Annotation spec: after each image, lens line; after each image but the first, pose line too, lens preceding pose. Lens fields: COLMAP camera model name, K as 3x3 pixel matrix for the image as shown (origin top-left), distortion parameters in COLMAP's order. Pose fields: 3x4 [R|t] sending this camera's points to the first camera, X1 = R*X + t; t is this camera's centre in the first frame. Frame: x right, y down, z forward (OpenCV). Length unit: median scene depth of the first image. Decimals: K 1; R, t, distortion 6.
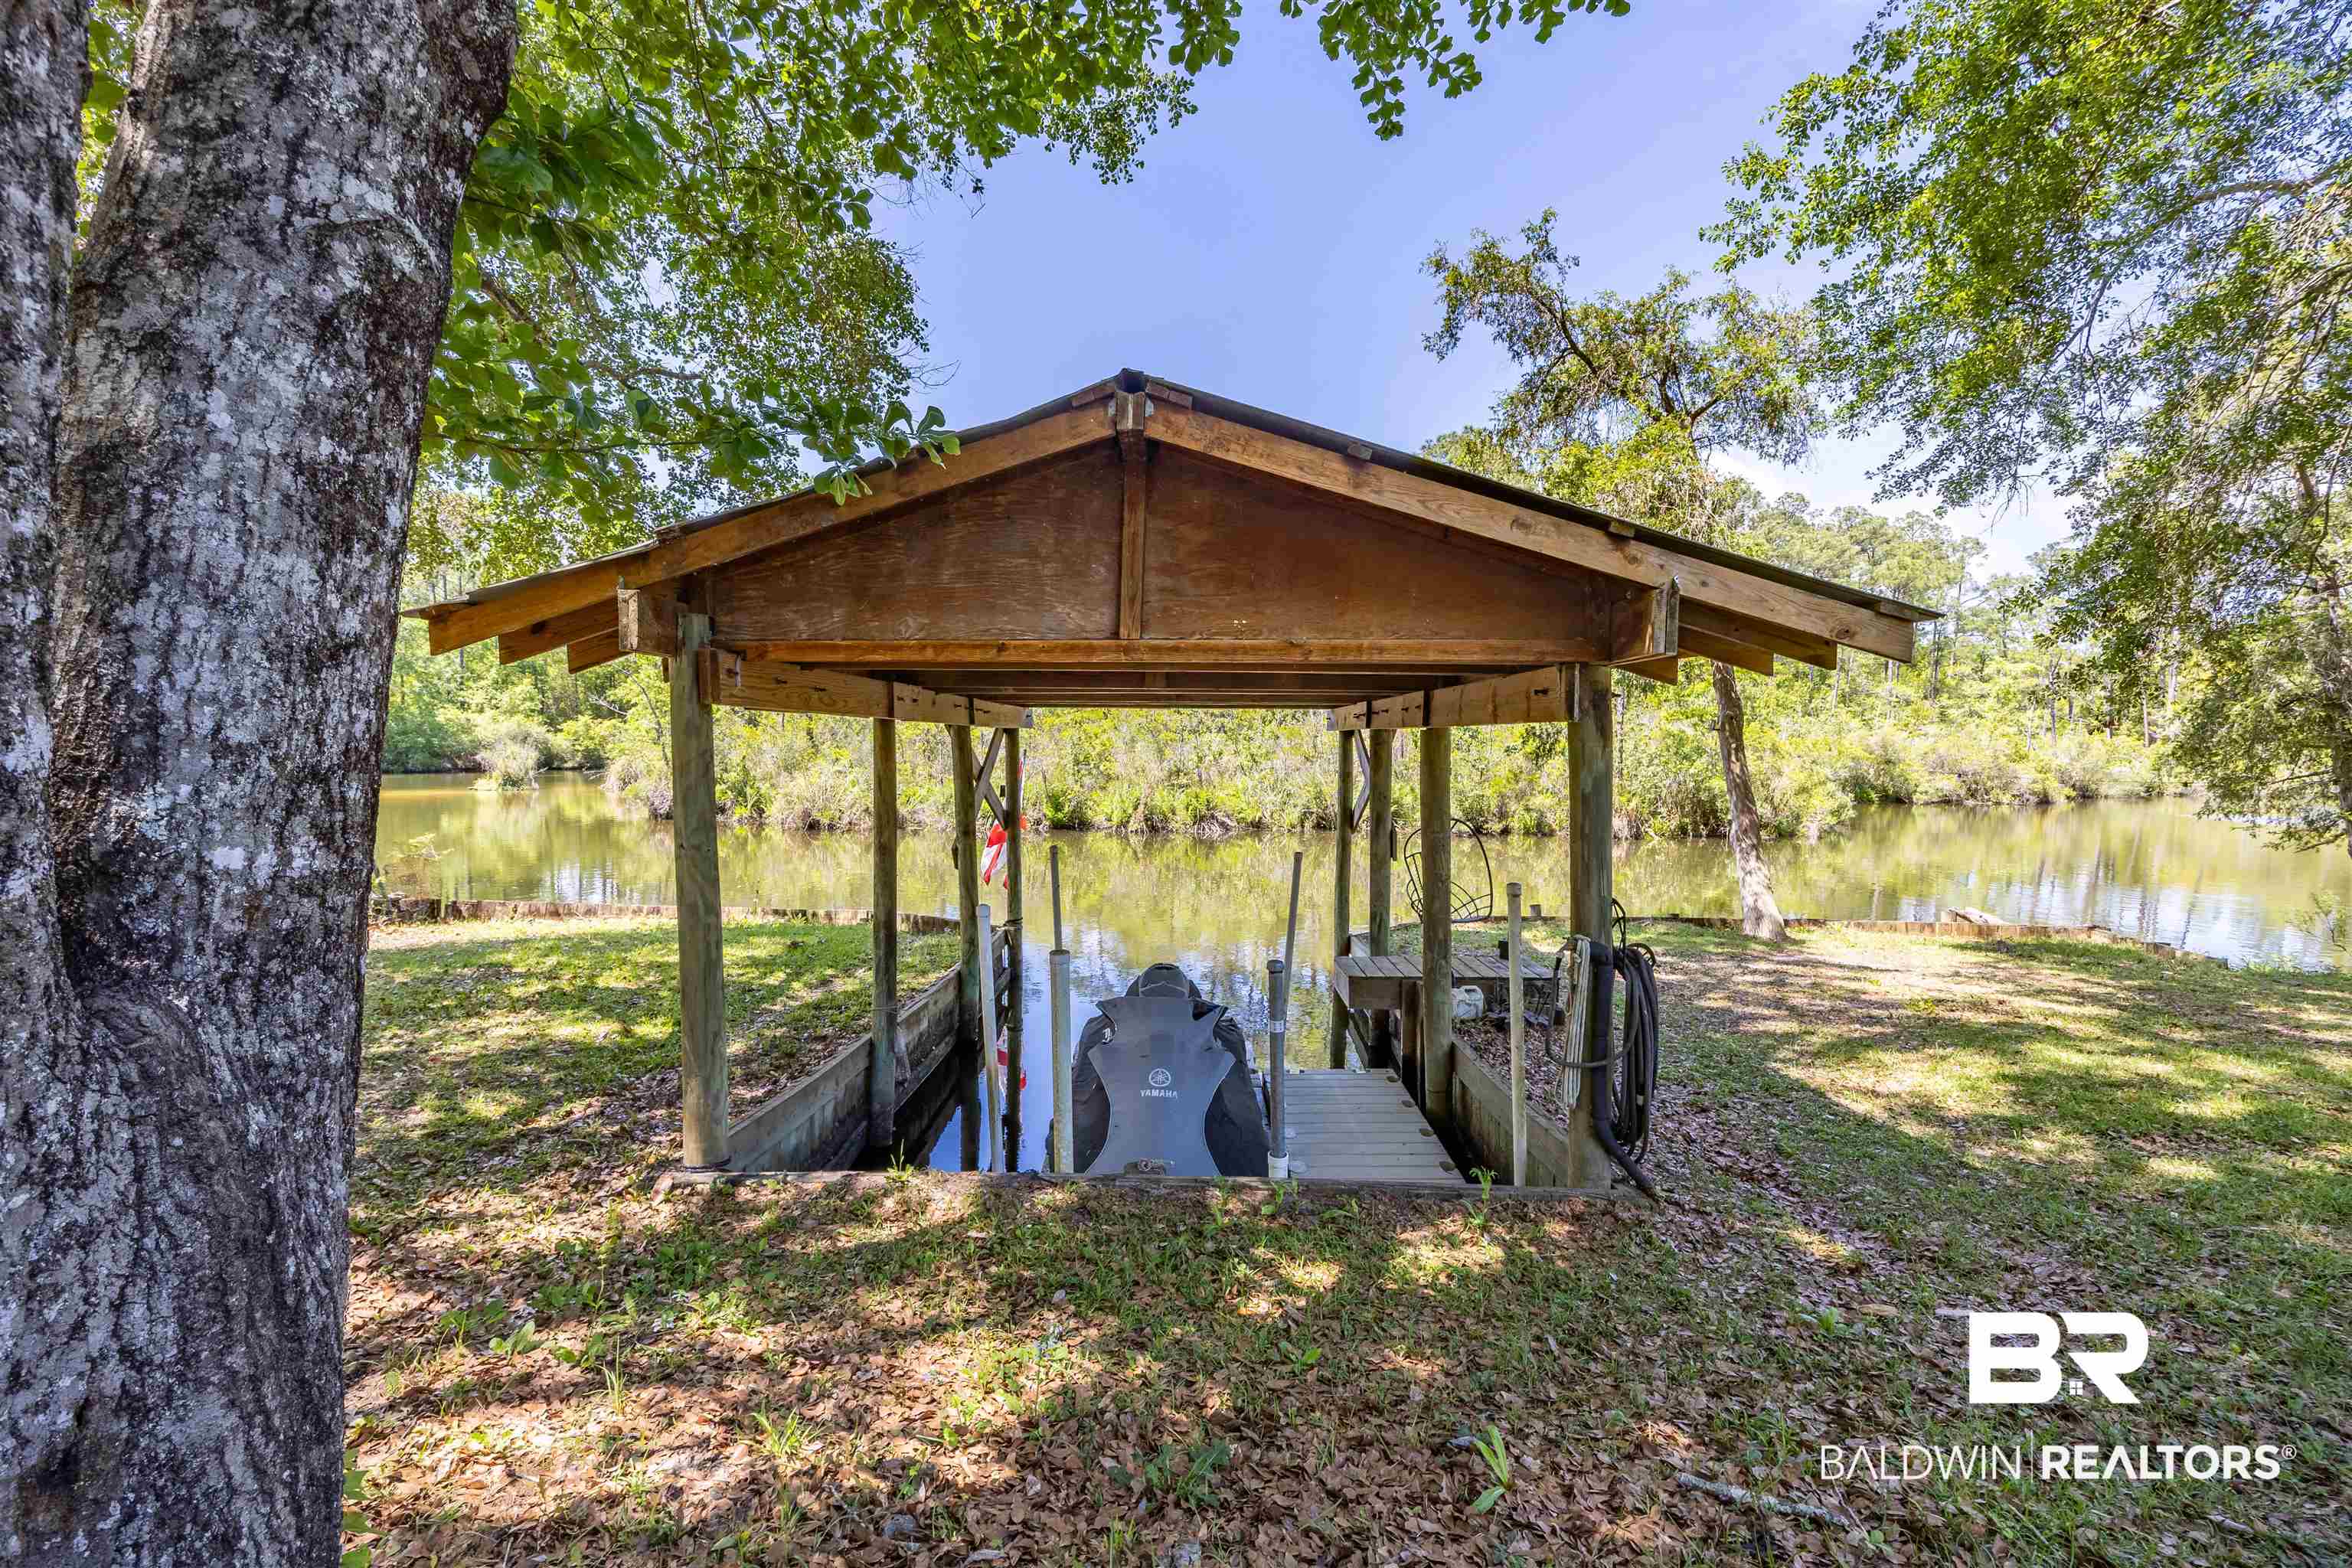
lens RADIAL K [[1015.5, 0, 1101.9], [0, 1015.5, 804.6], [0, 0, 1]] dist [-0.007118, -0.002012]
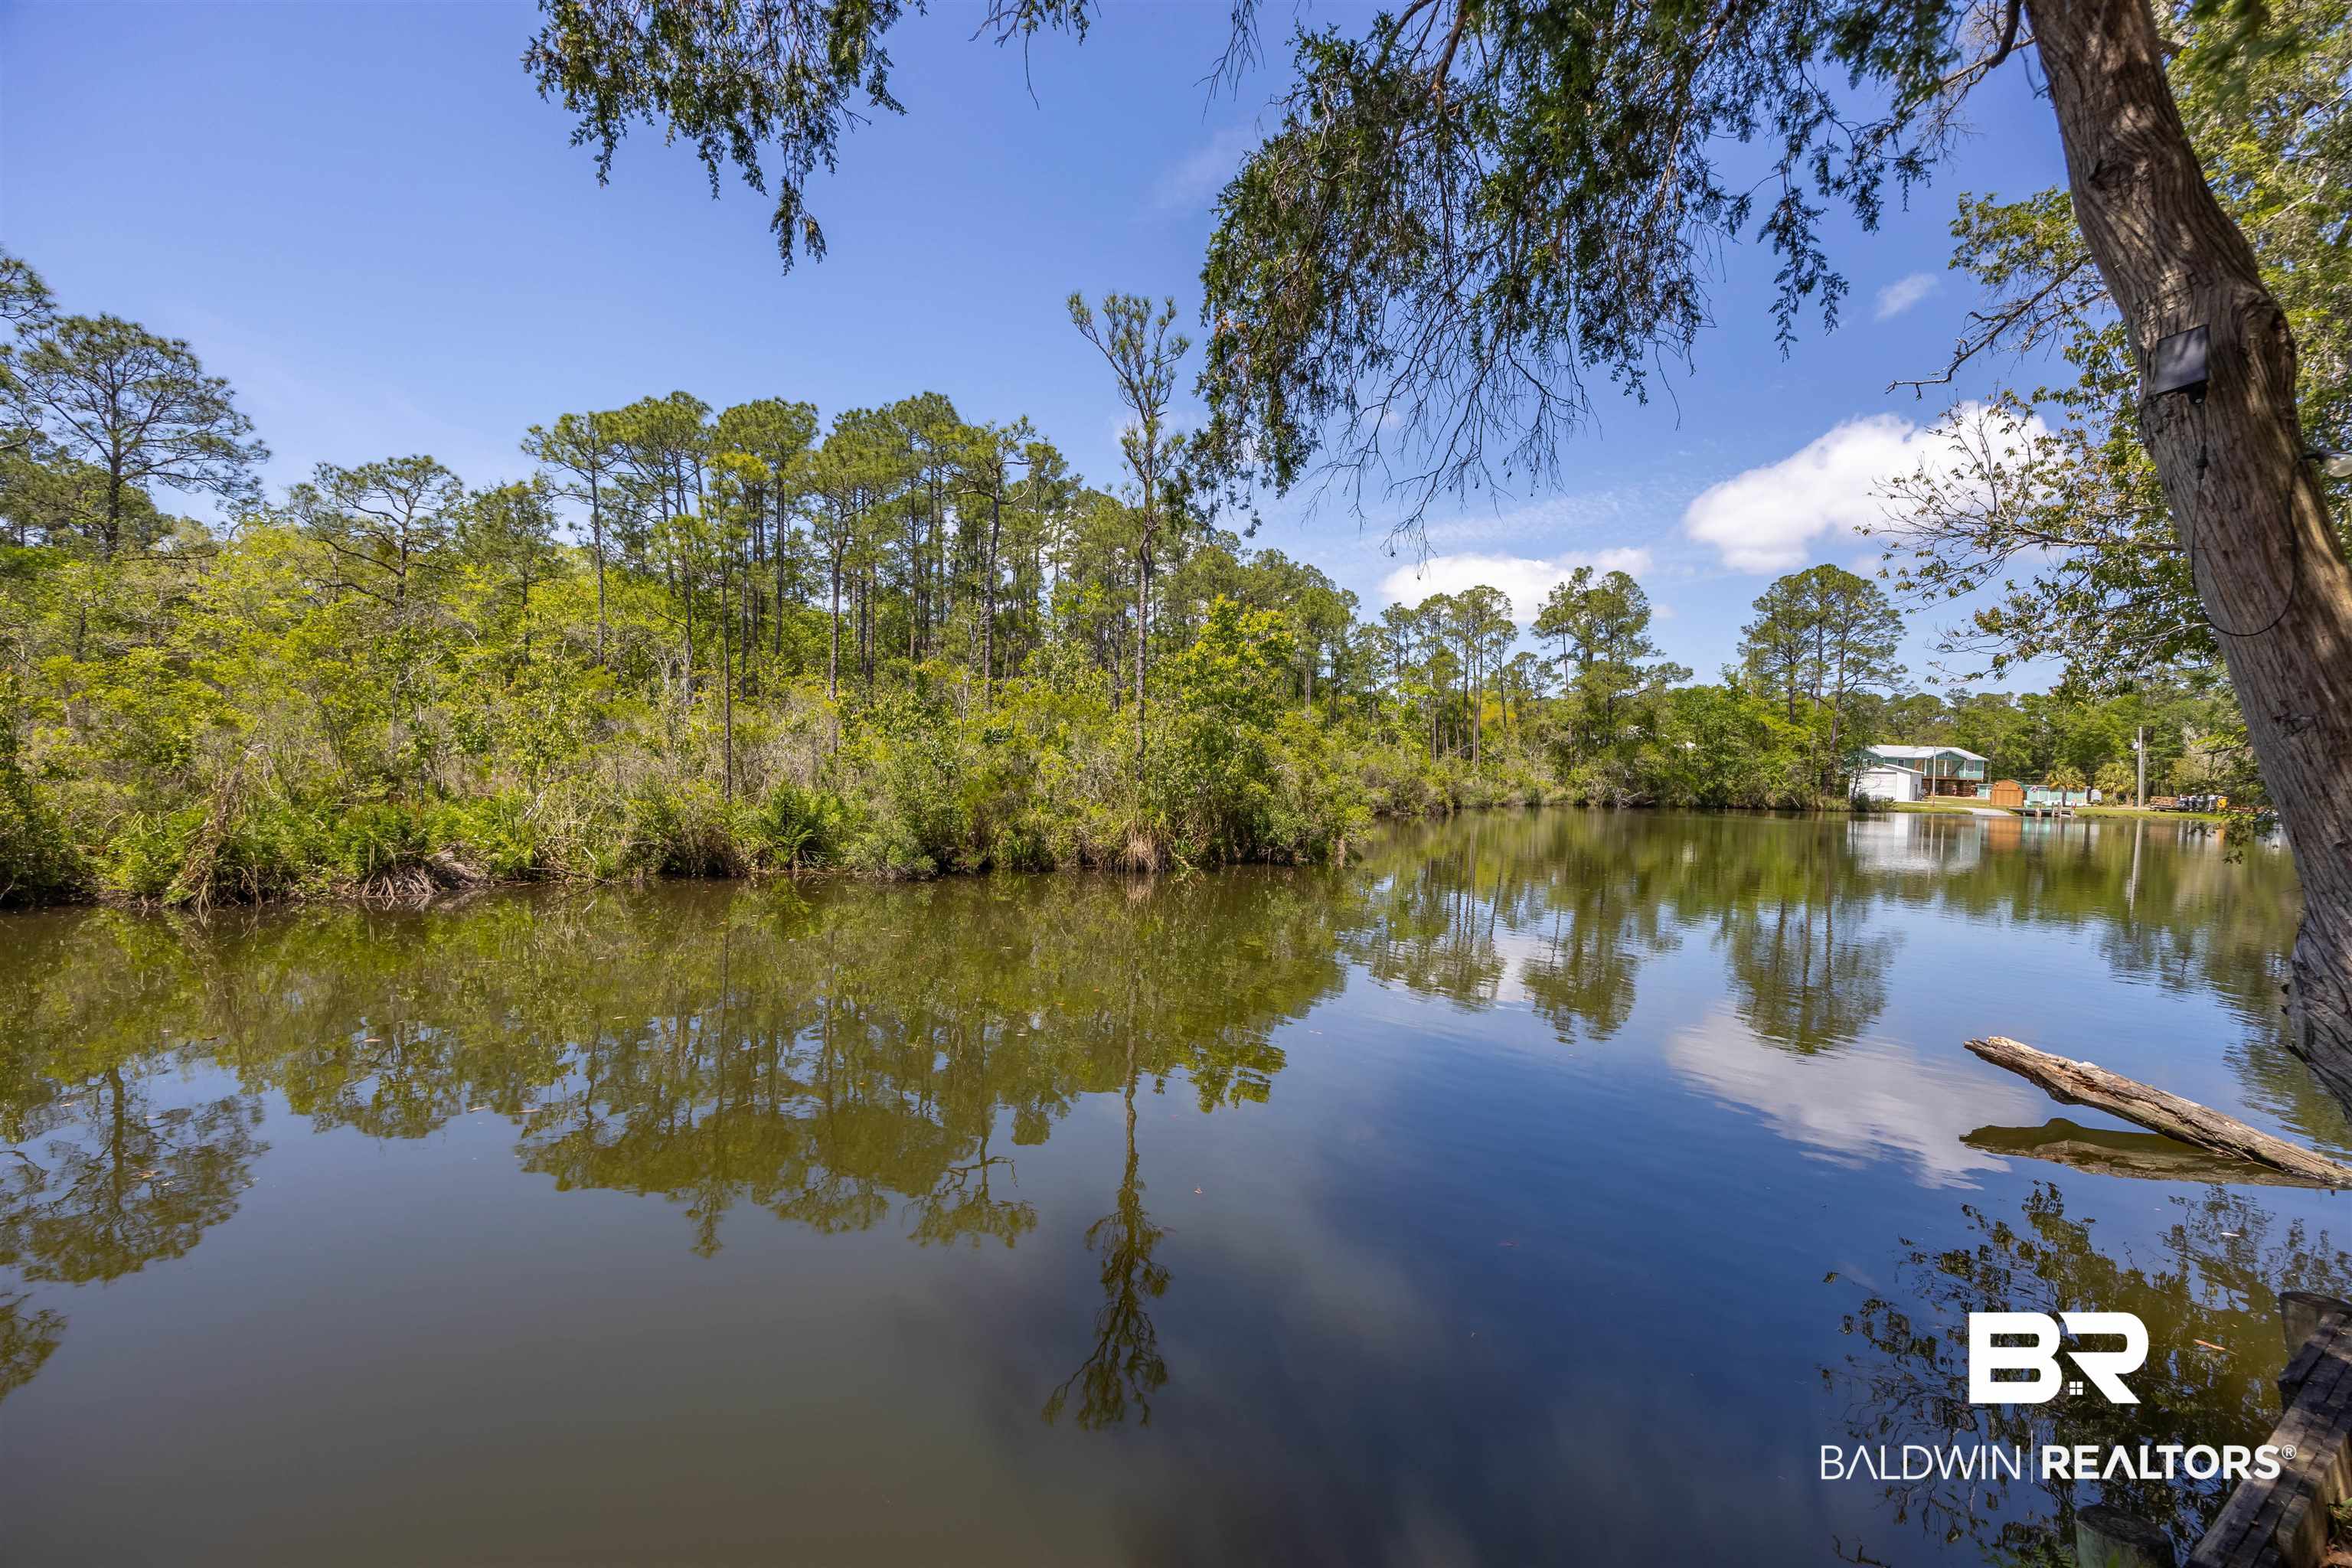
lens RADIAL K [[1015.5, 0, 1174.0], [0, 1015.5, 787.6], [0, 0, 1]] dist [-0.007118, -0.002012]
pose [[0.855236, -0.002296, 0.518233, 0.171390], [0.021862, 0.999260, -0.031652, -0.000611], [-0.517777, 0.038399, 0.854653, 0.398230]]
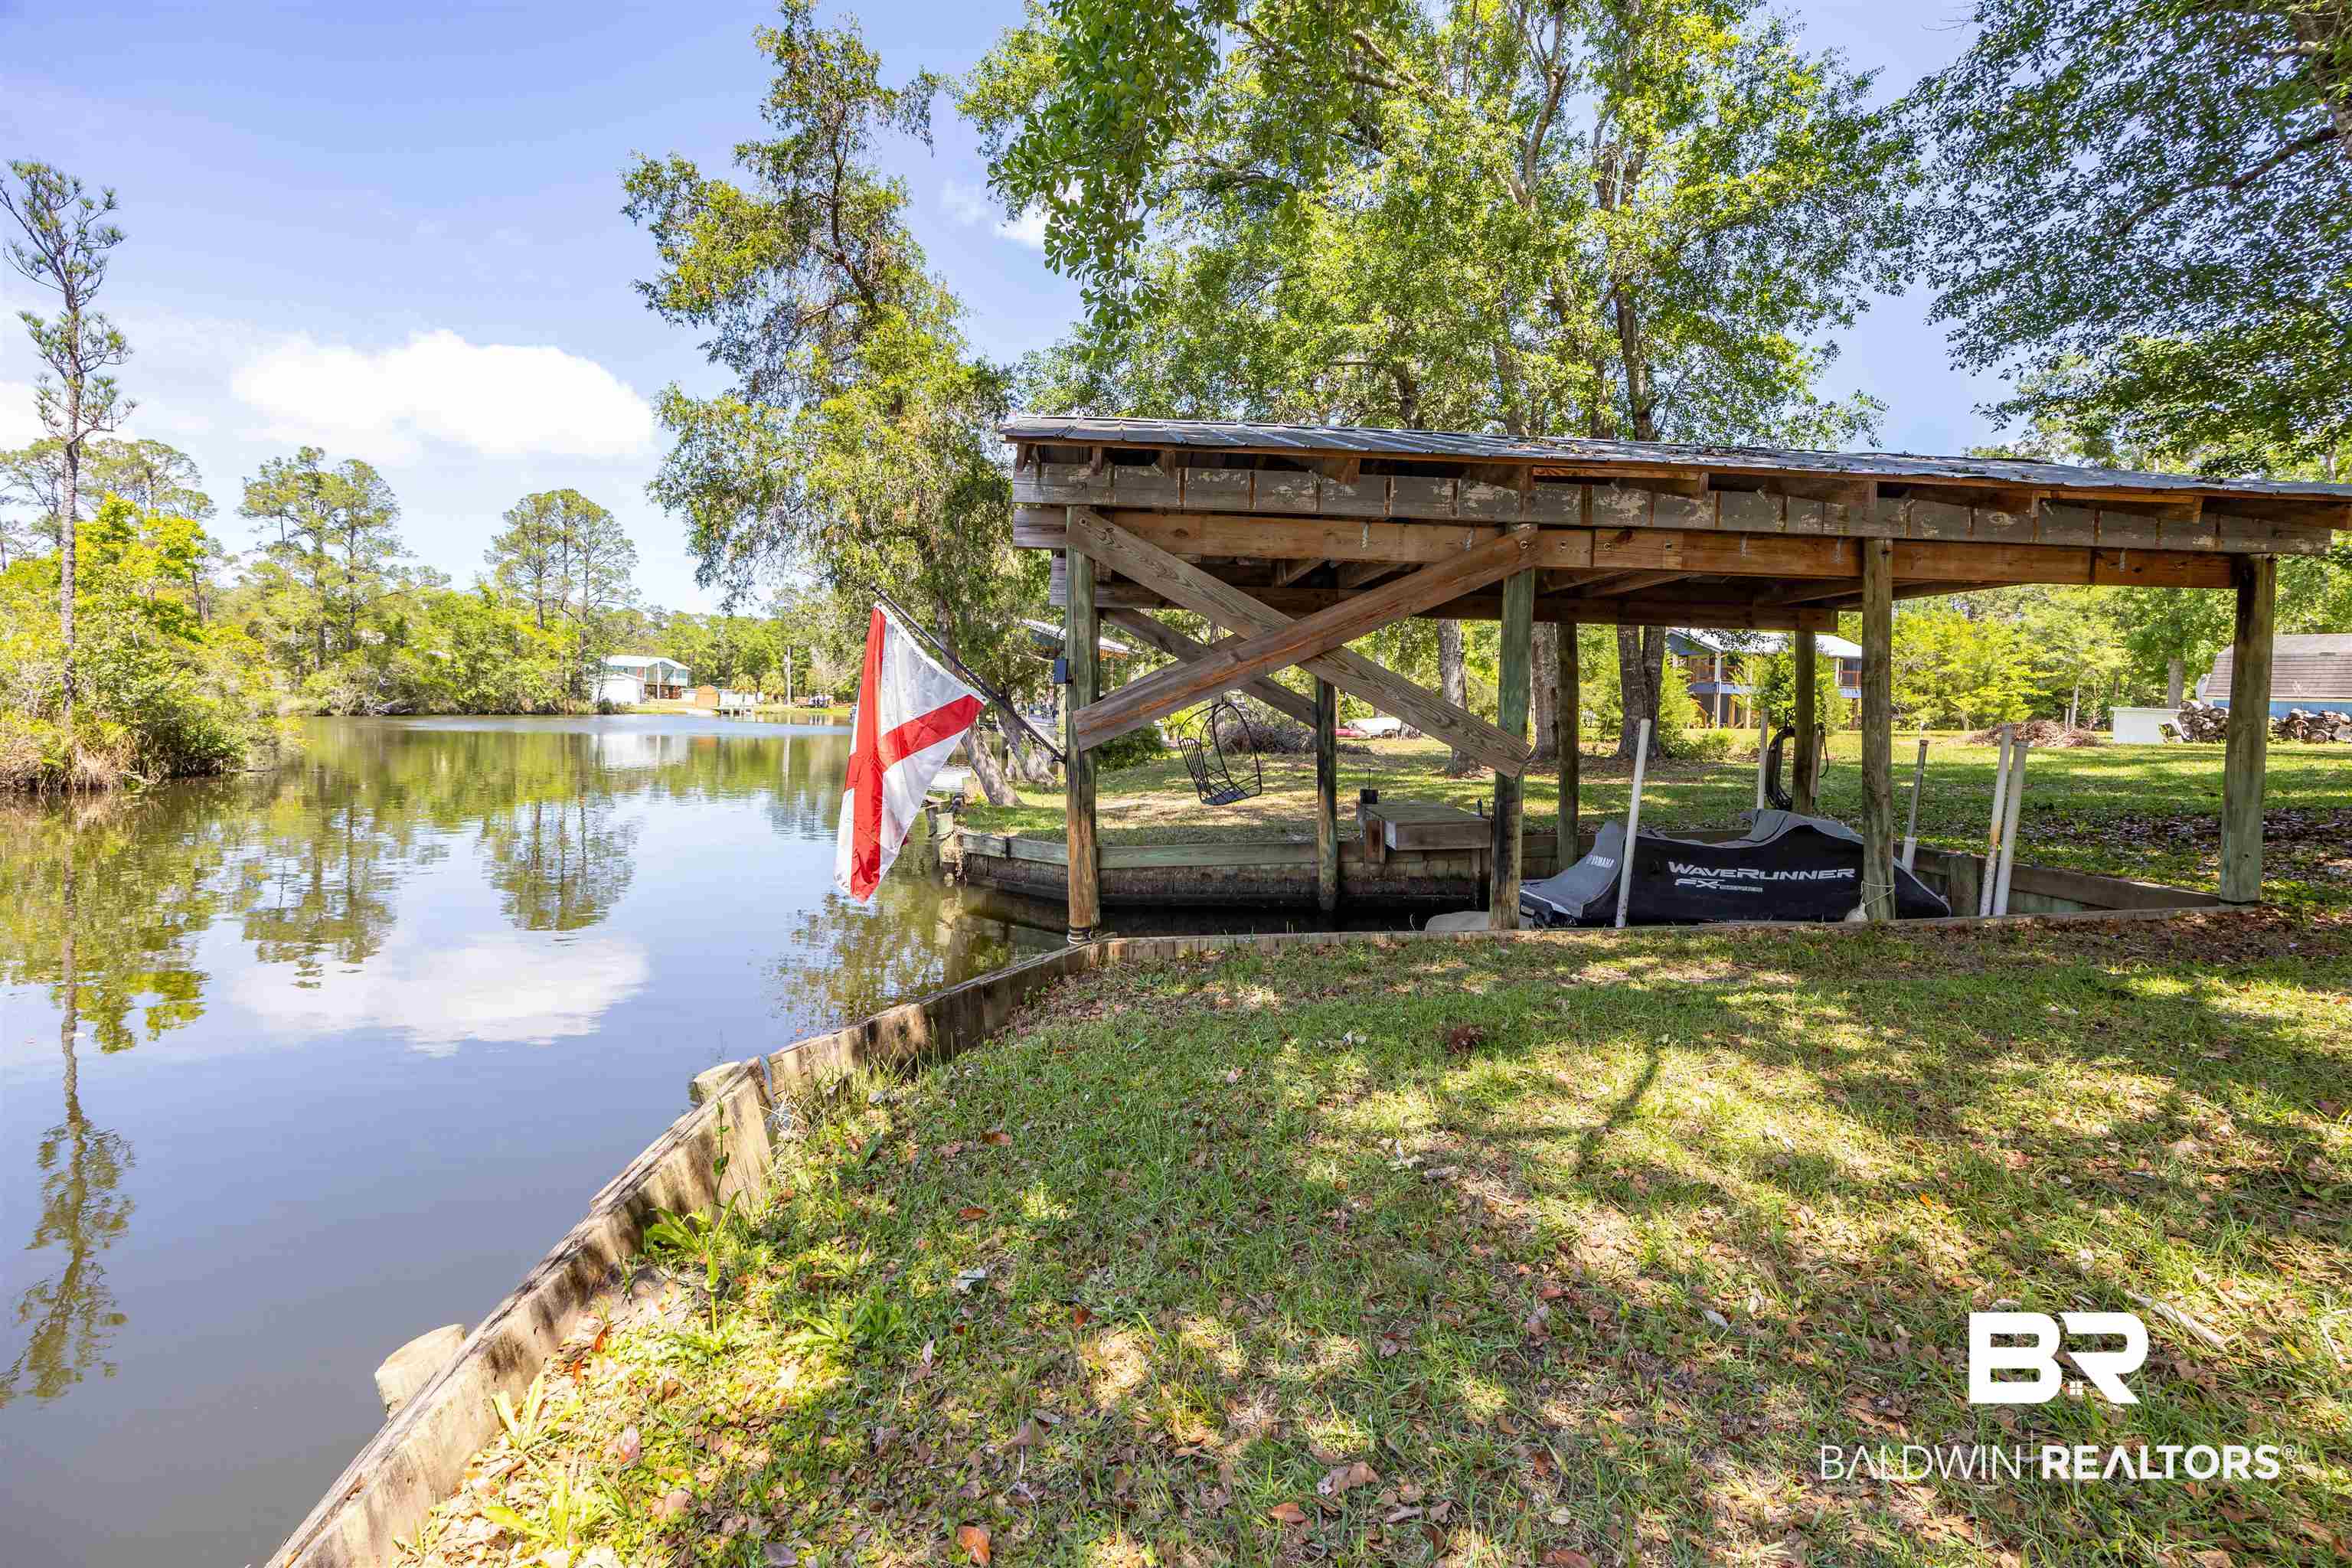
lens RADIAL K [[1015.5, 0, 1172.0], [0, 1015.5, 720.2], [0, 0, 1]] dist [-0.007118, -0.002012]
pose [[-0.112009, -0.034661, 0.993102, -0.205352], [0.049998, 0.997929, 0.040469, -0.001312], [-0.992449, 0.054186, -0.110044, 0.379481]]
